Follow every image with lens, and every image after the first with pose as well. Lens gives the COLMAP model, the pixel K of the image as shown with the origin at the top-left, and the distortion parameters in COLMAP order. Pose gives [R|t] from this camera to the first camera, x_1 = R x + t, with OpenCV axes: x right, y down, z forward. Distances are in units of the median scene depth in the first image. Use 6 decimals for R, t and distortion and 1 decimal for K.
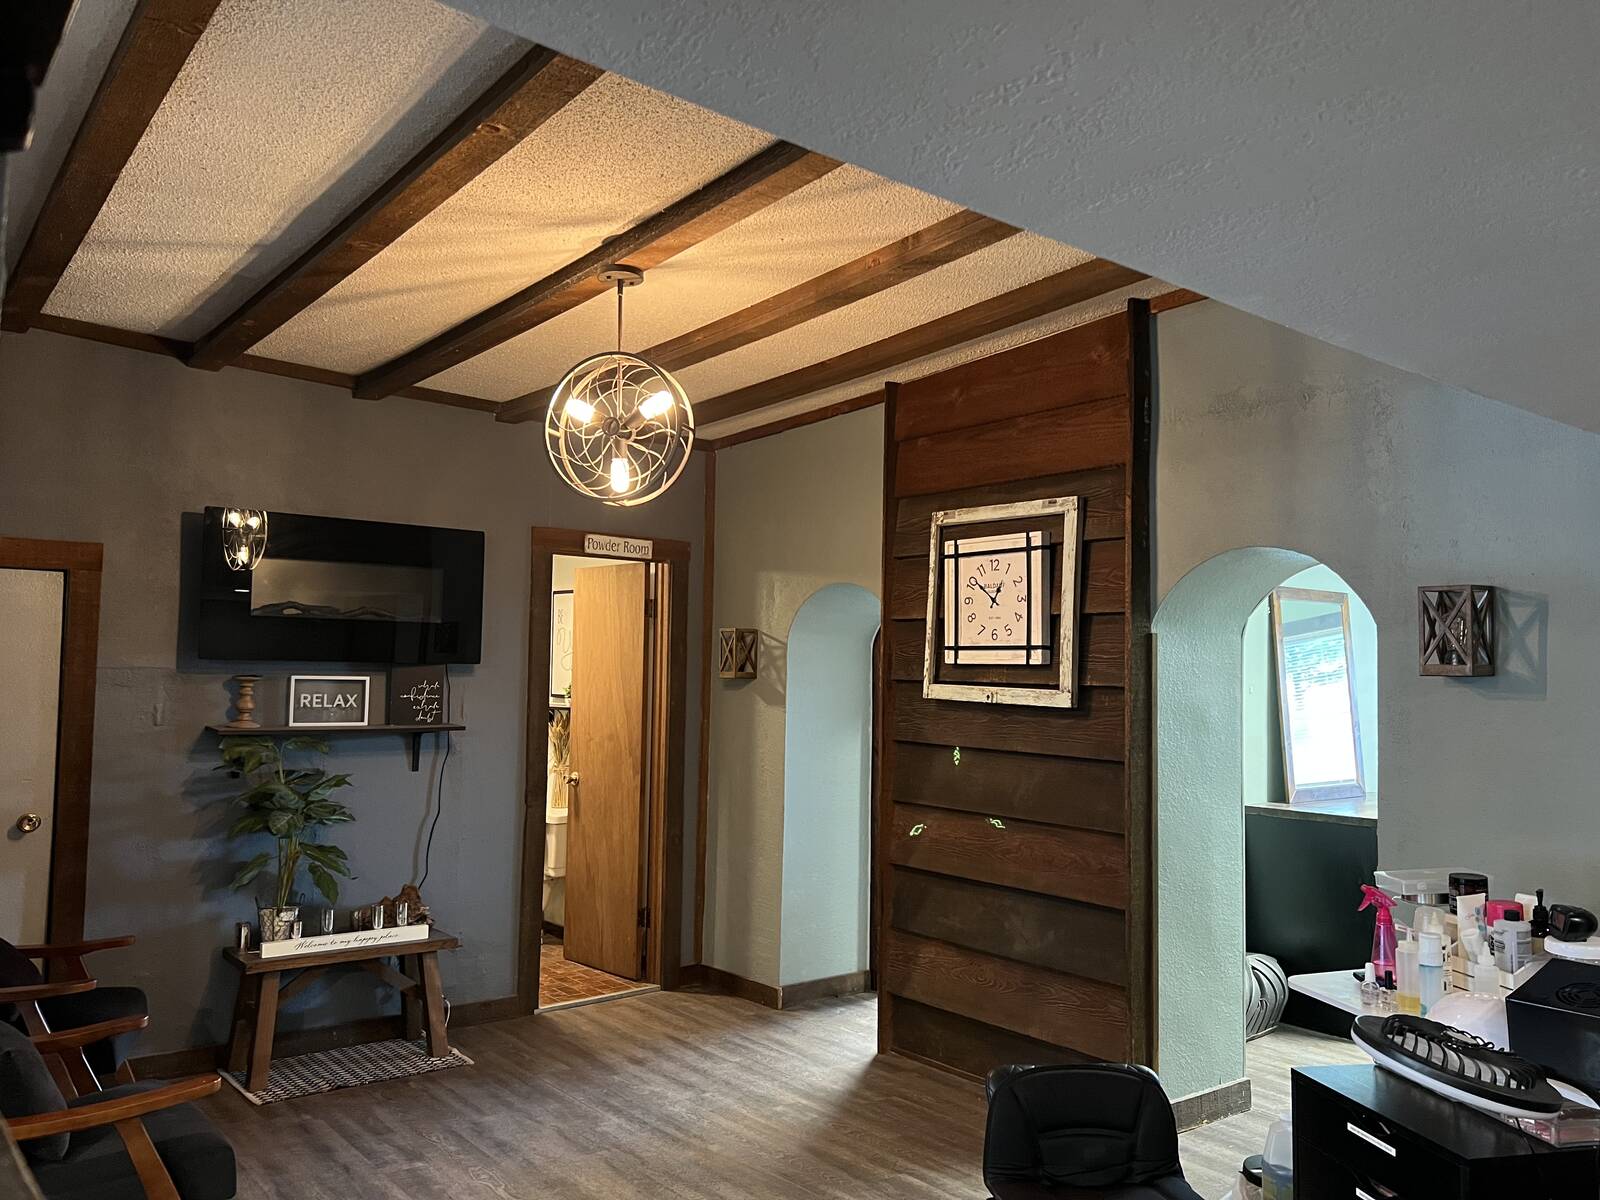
lens RADIAL K [[1206.1, 0, 792.3], [0, 1206.1, 605.0], [0, 0, 1]] dist [0.030587, -0.000503]
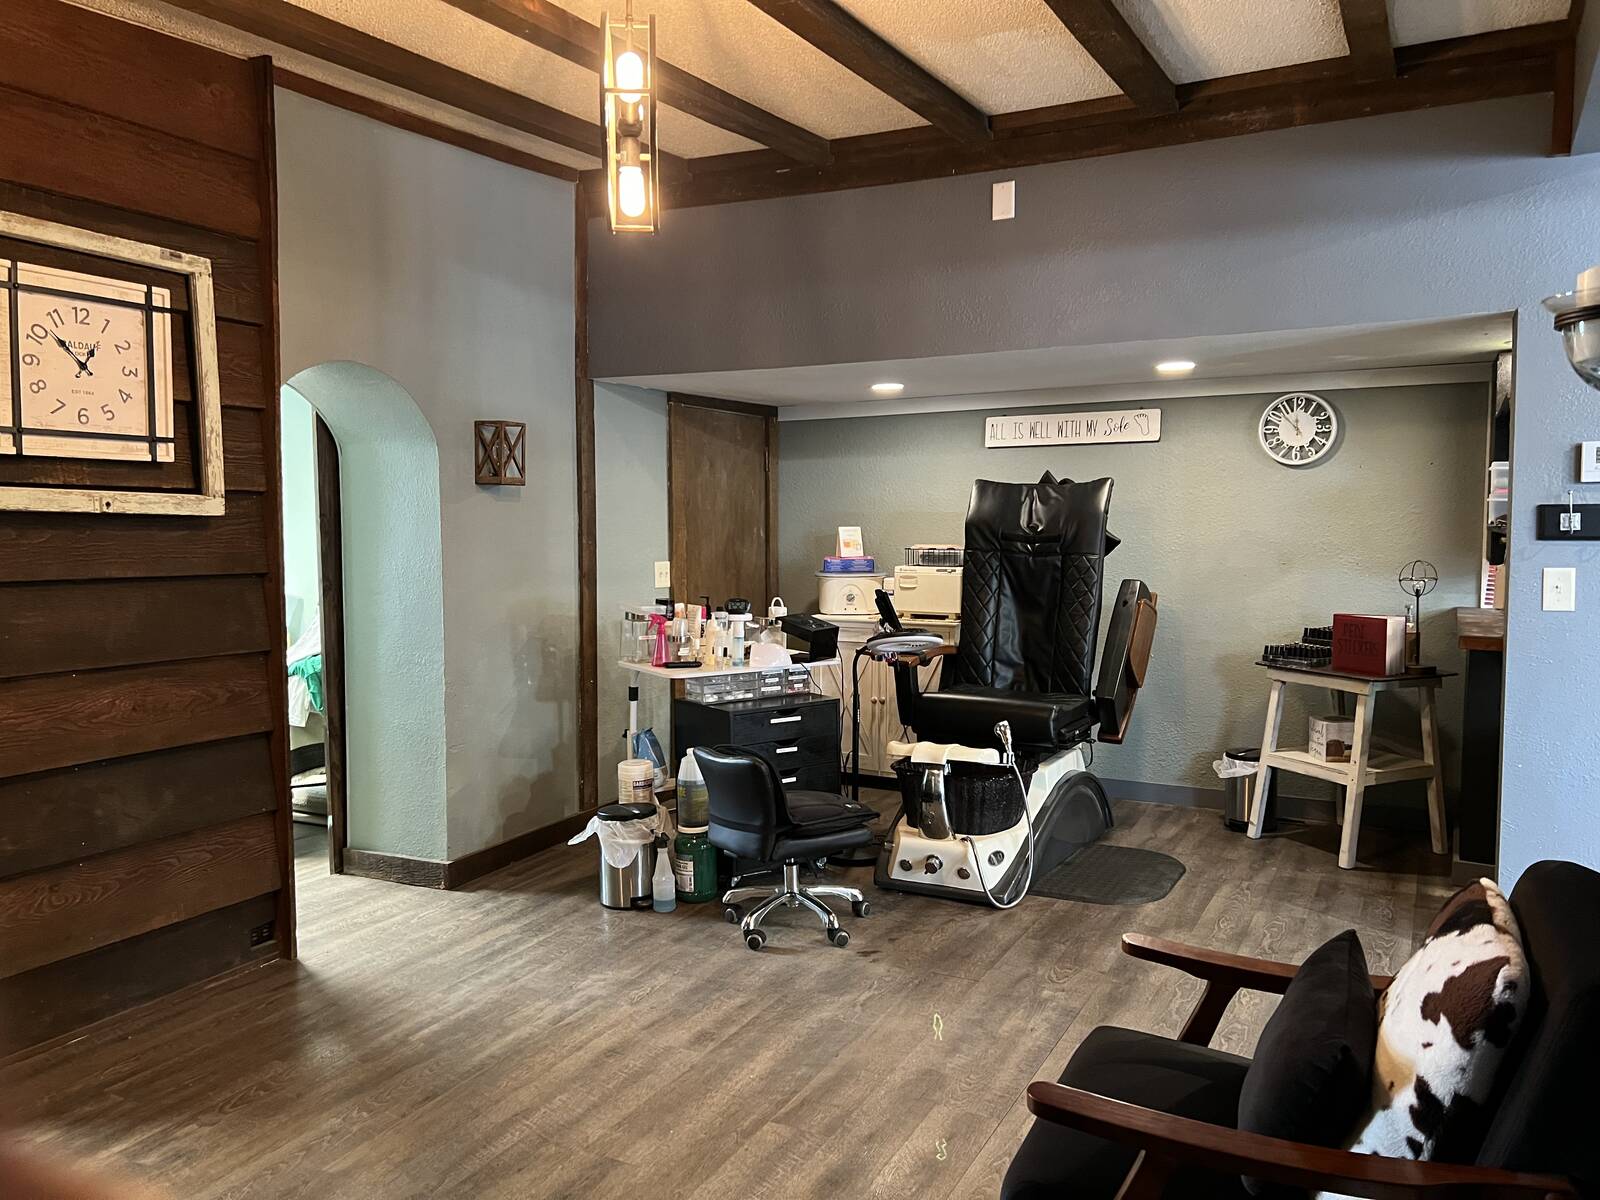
lens RADIAL K [[1206.1, 0, 792.3], [0, 1206.1, 605.0], [0, 0, 1]] dist [0.030587, -0.000503]
pose [[-0.390522, -0.077874, 0.917294, -0.683177], [-0.054321, 0.996629, 0.061483, 0.070812], [-0.918990, -0.025818, -0.393436, 0.931054]]
